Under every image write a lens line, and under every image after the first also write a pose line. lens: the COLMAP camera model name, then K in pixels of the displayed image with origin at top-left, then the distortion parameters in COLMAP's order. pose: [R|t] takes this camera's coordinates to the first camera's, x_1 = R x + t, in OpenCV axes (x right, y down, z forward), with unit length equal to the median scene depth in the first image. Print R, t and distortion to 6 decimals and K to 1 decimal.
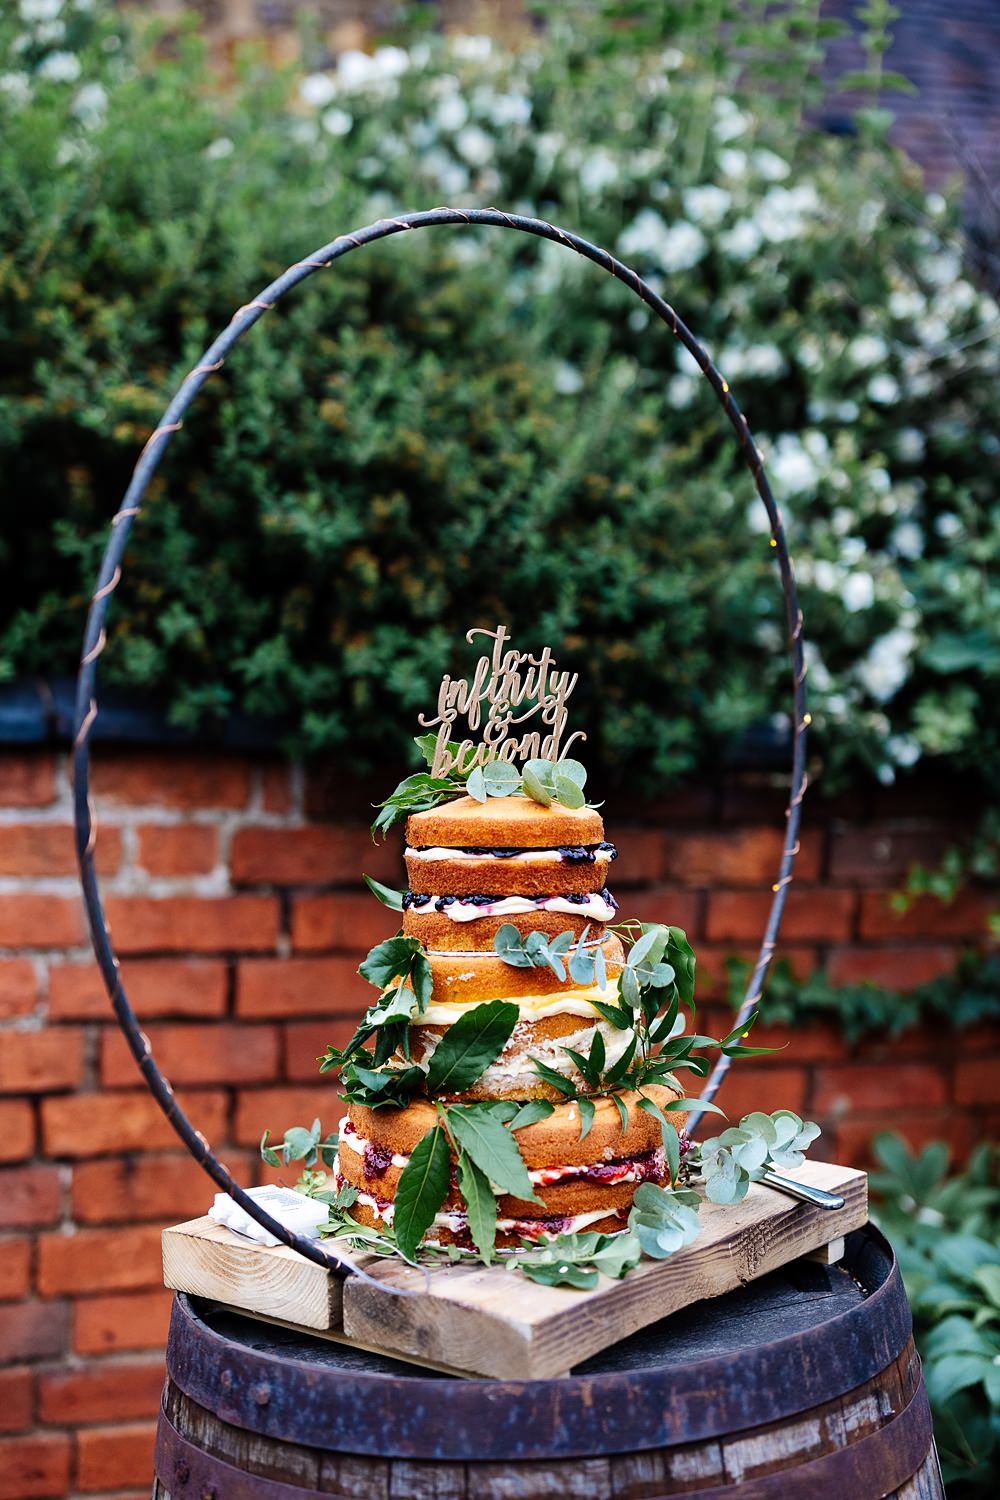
lens RADIAL K [[2290.9, 0, 500.0], [0, 2290.9, 750.0], [0, 0, 1]] dist [-0.020317, 0.037152]
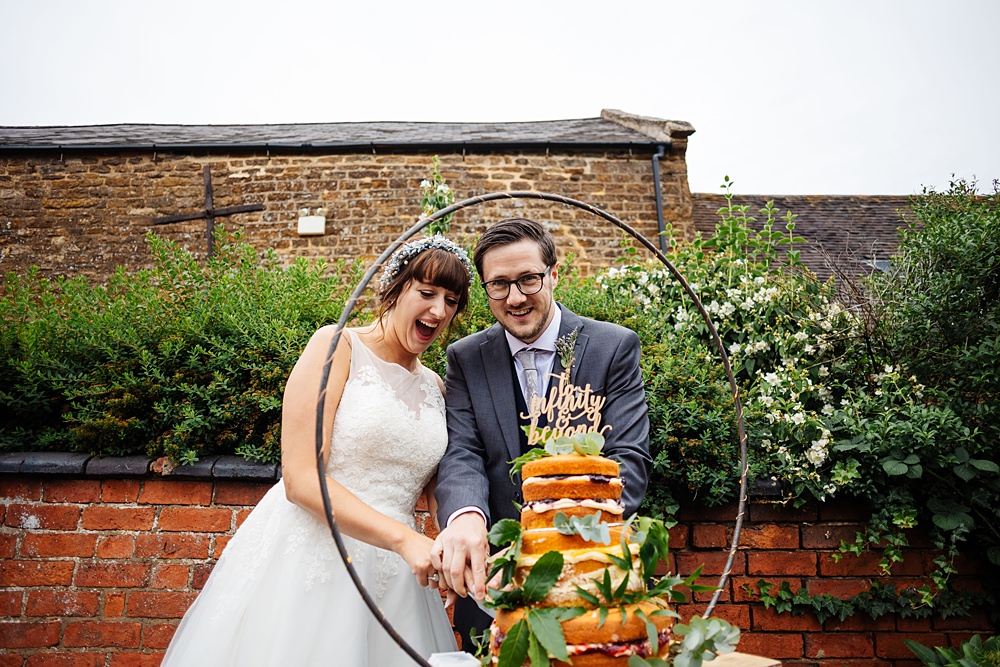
lens RADIAL K [[703.2, 0, 500.0], [0, 703.2, 333.5], [0, 0, 1]] dist [-0.076338, 0.048120]
pose [[0.951340, -0.085753, -0.295971, 0.138148], [-0.004804, 0.956253, -0.292500, 0.099879], [0.308106, 0.279689, 0.909310, 0.374096]]
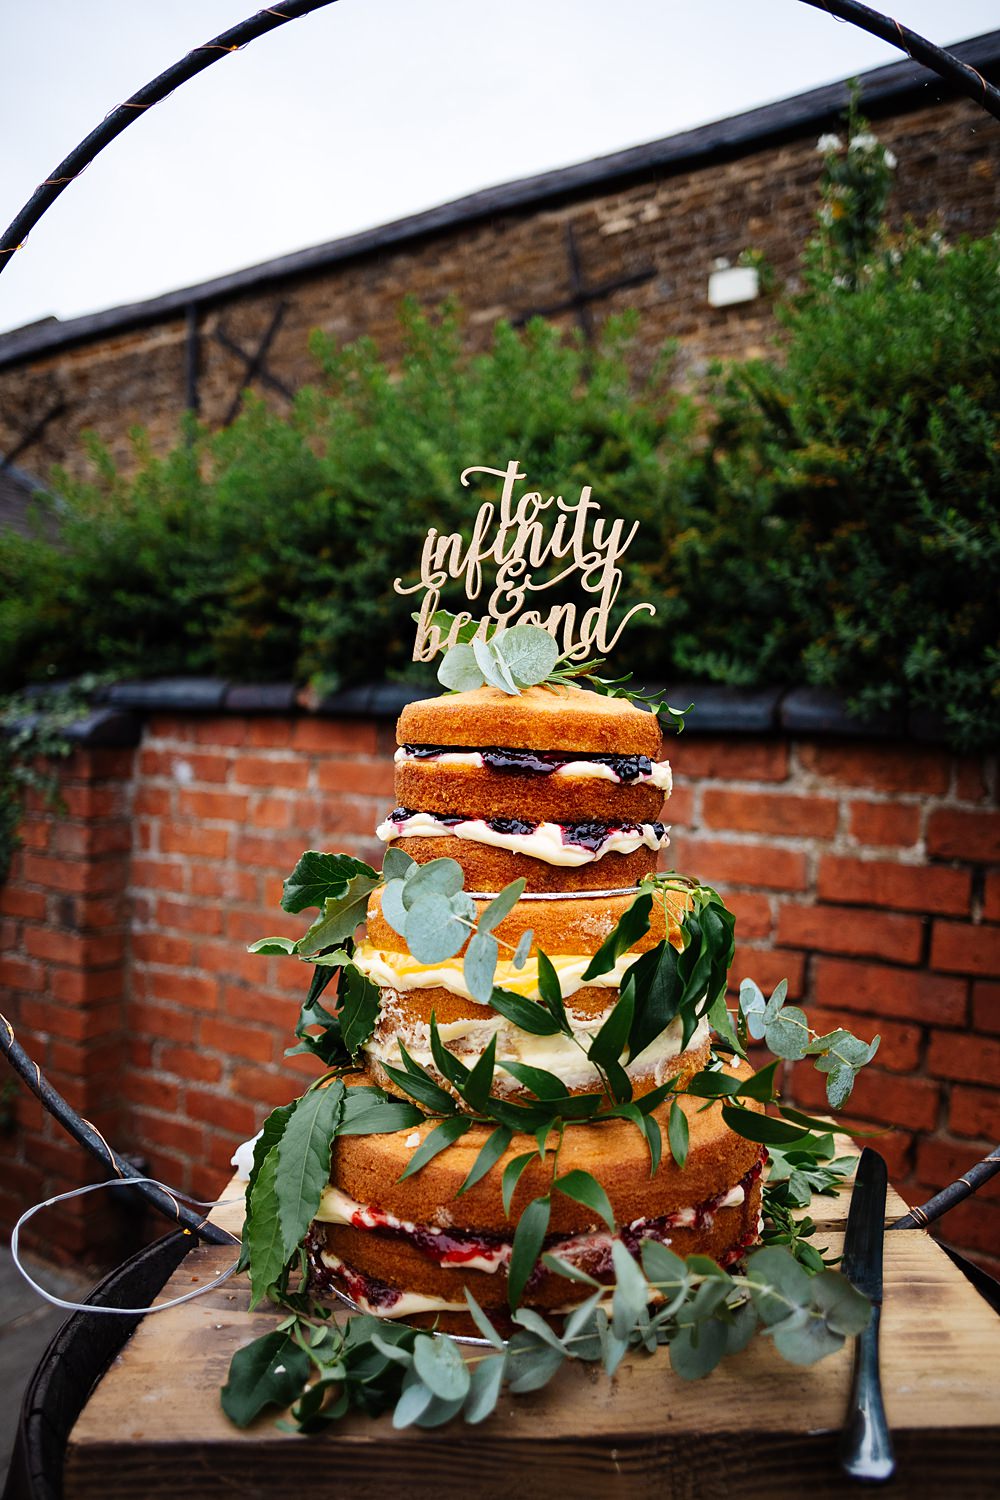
lens RADIAL K [[1048.6, 0, 498.1], [0, 1048.6, 767.5], [0, 0, 1]] dist [-0.072144, 0.006047]
pose [[0.622008, 0.032930, -0.782318, 0.264543], [-0.062446, 0.998019, -0.007640, 0.048610], [0.780517, 0.053605, 0.622832, 0.775787]]
